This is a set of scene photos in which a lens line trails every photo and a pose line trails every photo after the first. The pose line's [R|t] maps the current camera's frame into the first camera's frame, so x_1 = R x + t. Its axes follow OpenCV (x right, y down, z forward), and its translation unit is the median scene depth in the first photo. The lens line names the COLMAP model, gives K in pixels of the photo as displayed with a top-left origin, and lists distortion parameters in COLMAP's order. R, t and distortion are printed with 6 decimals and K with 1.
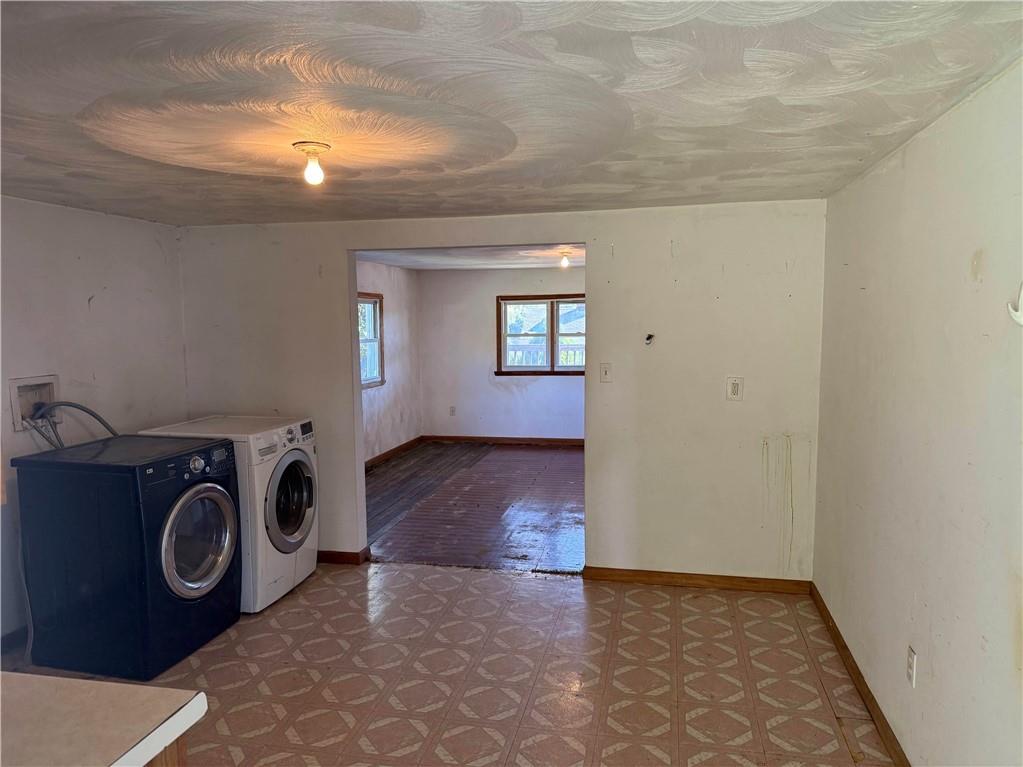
lens RADIAL K [[719.1, 0, 515.0], [0, 719.1, 381.0], [0, 0, 1]] dist [0.058393, -0.065028]
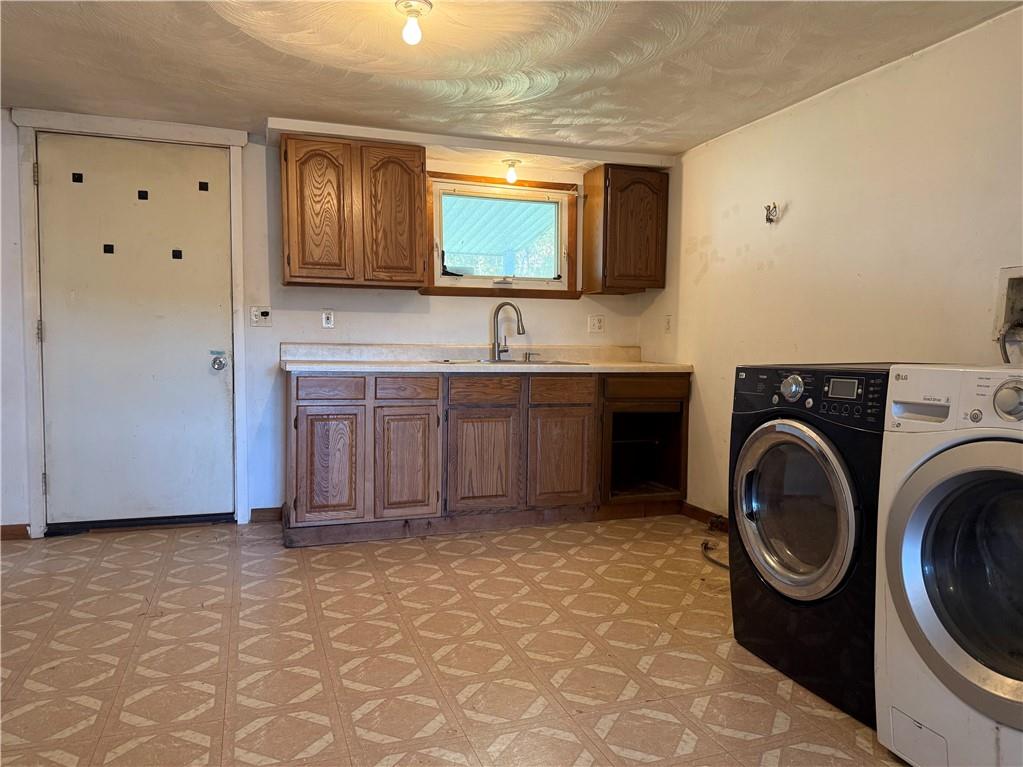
lens RADIAL K [[711.3, 0, 513.1], [0, 711.3, 392.0], [0, 0, 1]] dist [0.122150, -0.193147]
pose [[-0.853072, 0.035633, -0.520575, 0.099678], [-0.046296, 0.988562, 0.143533, 0.038751], [0.519736, 0.146545, -0.841665, 1.393396]]
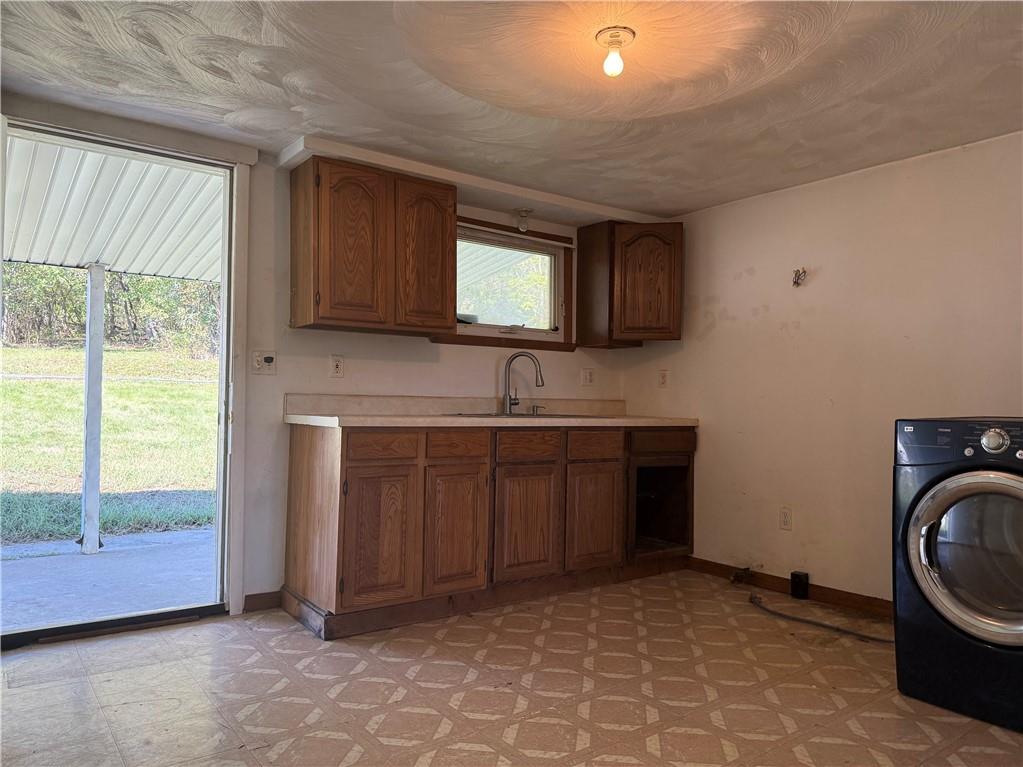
lens RADIAL K [[719.1, 0, 515.0], [0, 719.1, 381.0], [0, 0, 1]] dist [0.058393, -0.065028]
pose [[-0.655931, -0.023615, -0.754452, 0.357180], [-0.074047, 0.996703, 0.033180, 0.070743], [0.751180, 0.077629, -0.655516, 1.096481]]
